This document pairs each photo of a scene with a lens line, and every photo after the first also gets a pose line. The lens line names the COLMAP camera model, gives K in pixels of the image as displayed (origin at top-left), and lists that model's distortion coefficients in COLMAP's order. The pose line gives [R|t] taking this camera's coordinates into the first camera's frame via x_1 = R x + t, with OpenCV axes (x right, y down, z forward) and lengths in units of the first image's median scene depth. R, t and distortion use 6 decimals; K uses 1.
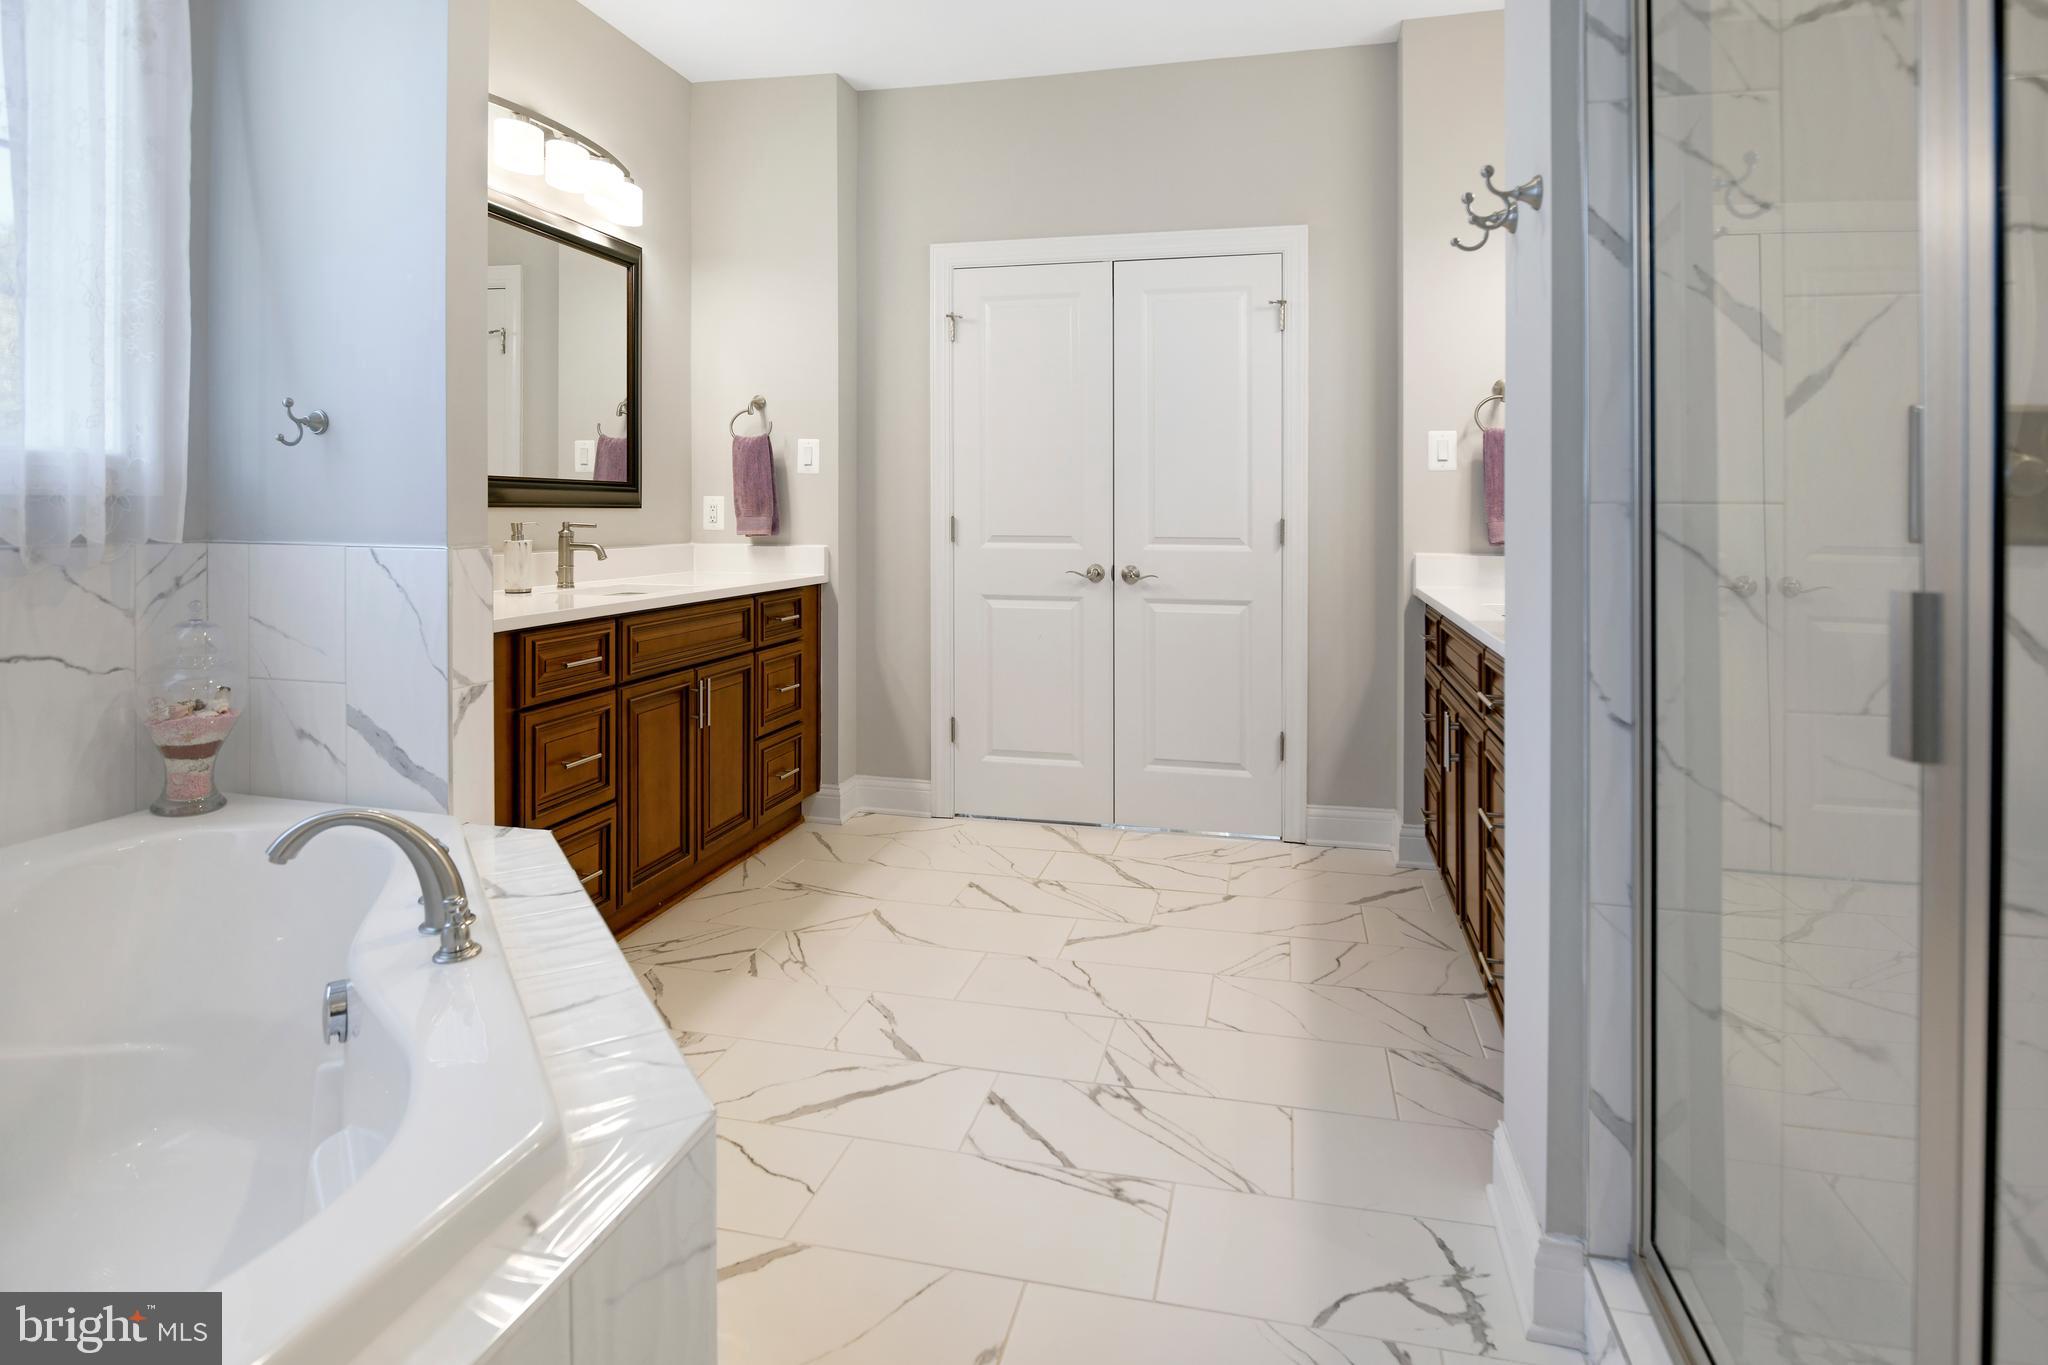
lens RADIAL K [[1052.4, 0, 1000.6], [0, 1052.4, 683.3], [0, 0, 1]] dist [-0.003965, -0.001435]
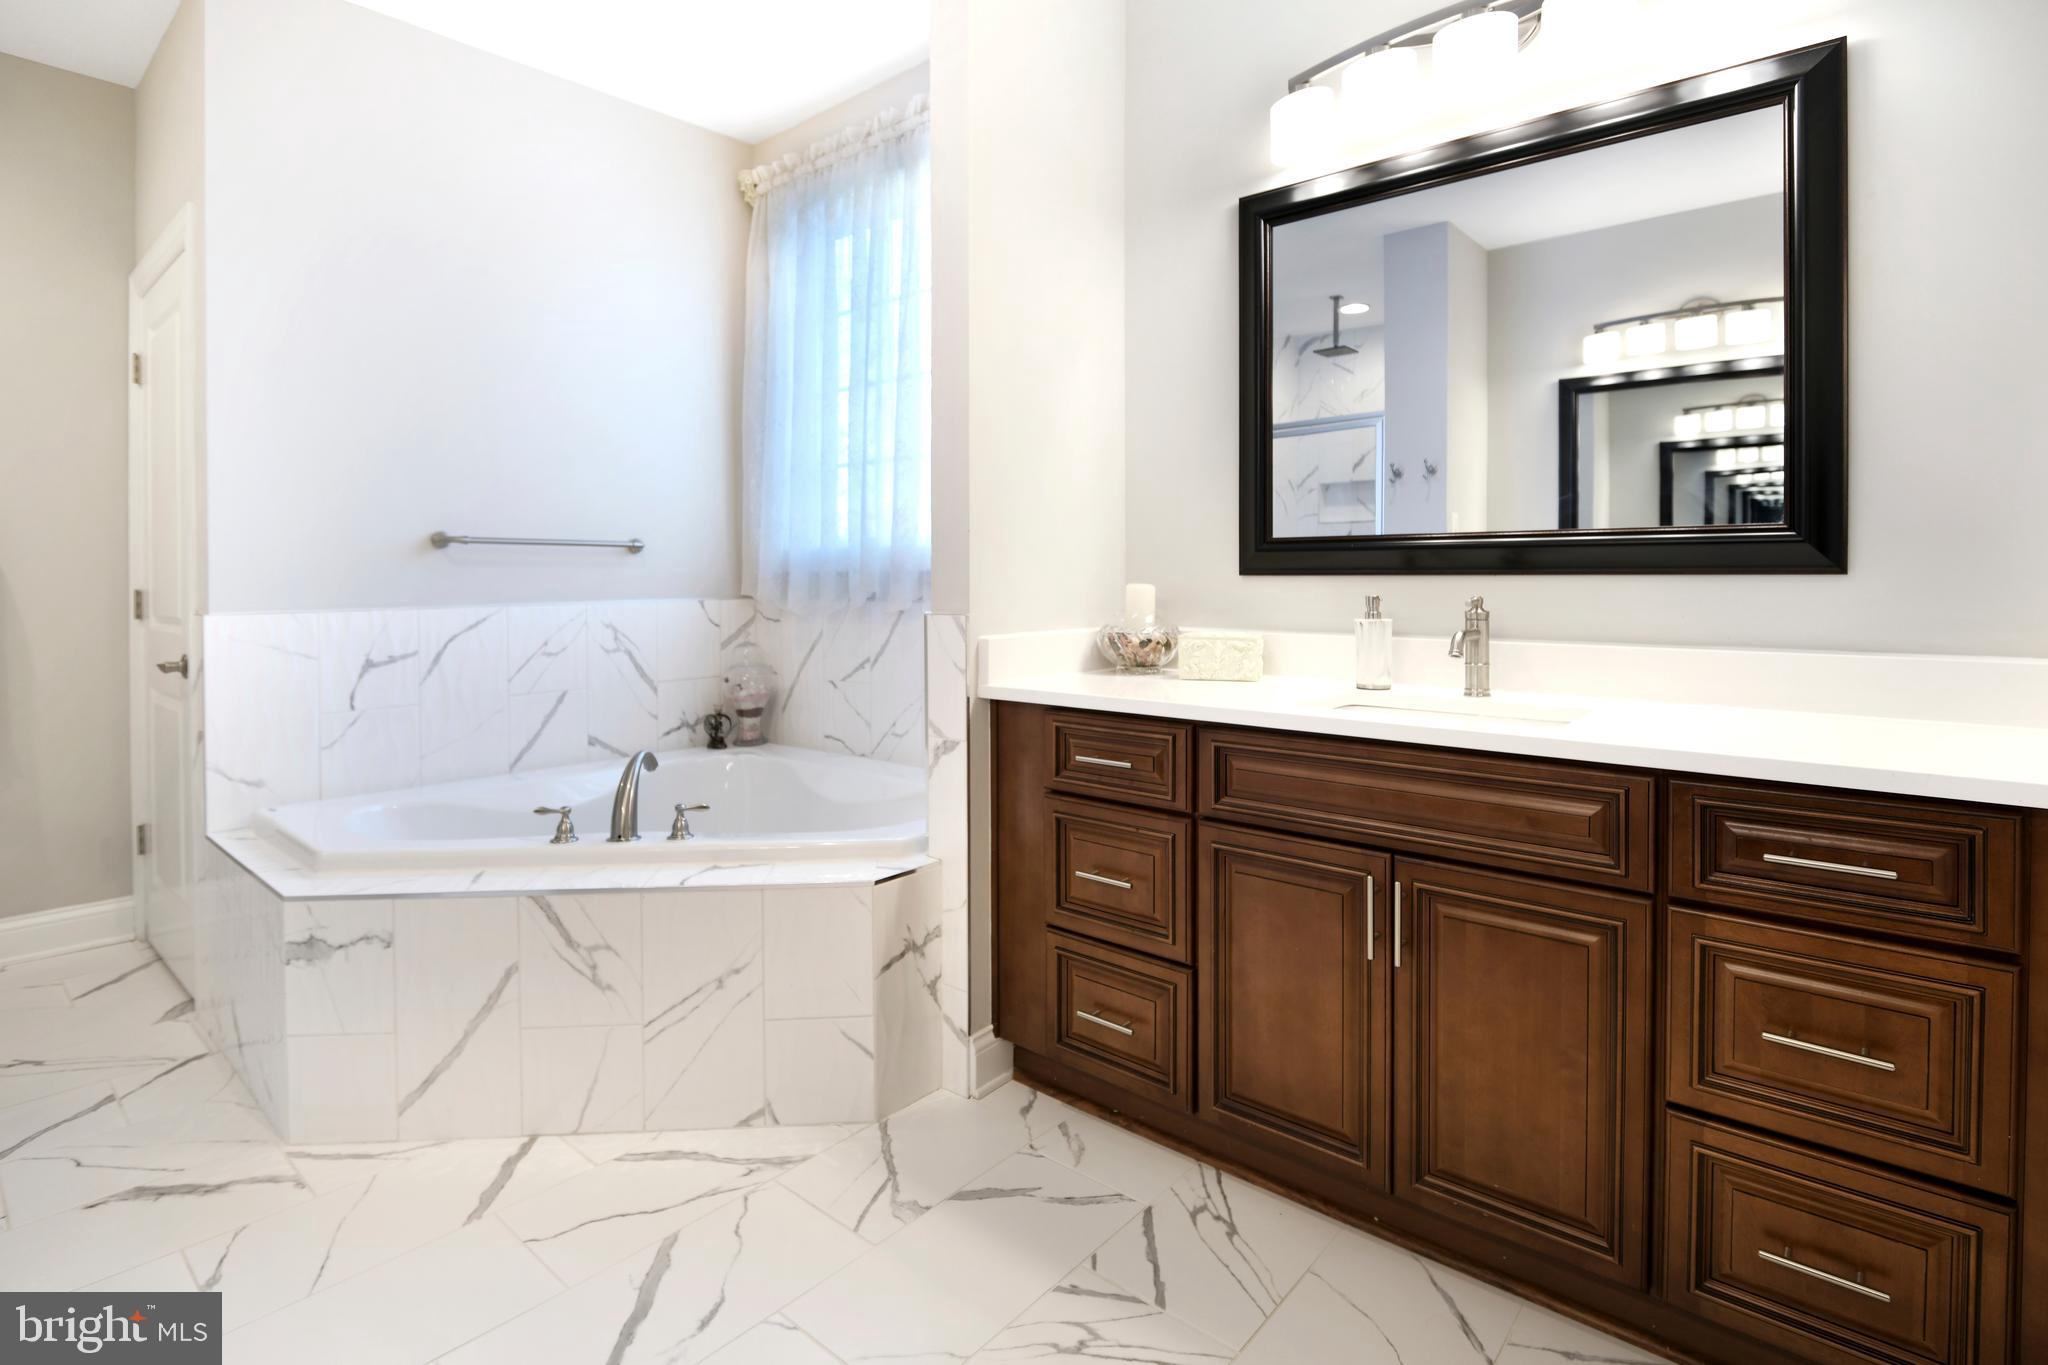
lens RADIAL K [[988.1, 0, 1024.5], [0, 988.1, 638.4], [0, 0, 1]] dist [-0.000044, -0.000014]
pose [[-0.423499, 0.050945, -0.904463, 0.282780], [-0.144537, 0.981827, 0.122980, -0.173945], [0.894292, 0.182810, -0.408440, 1.071283]]
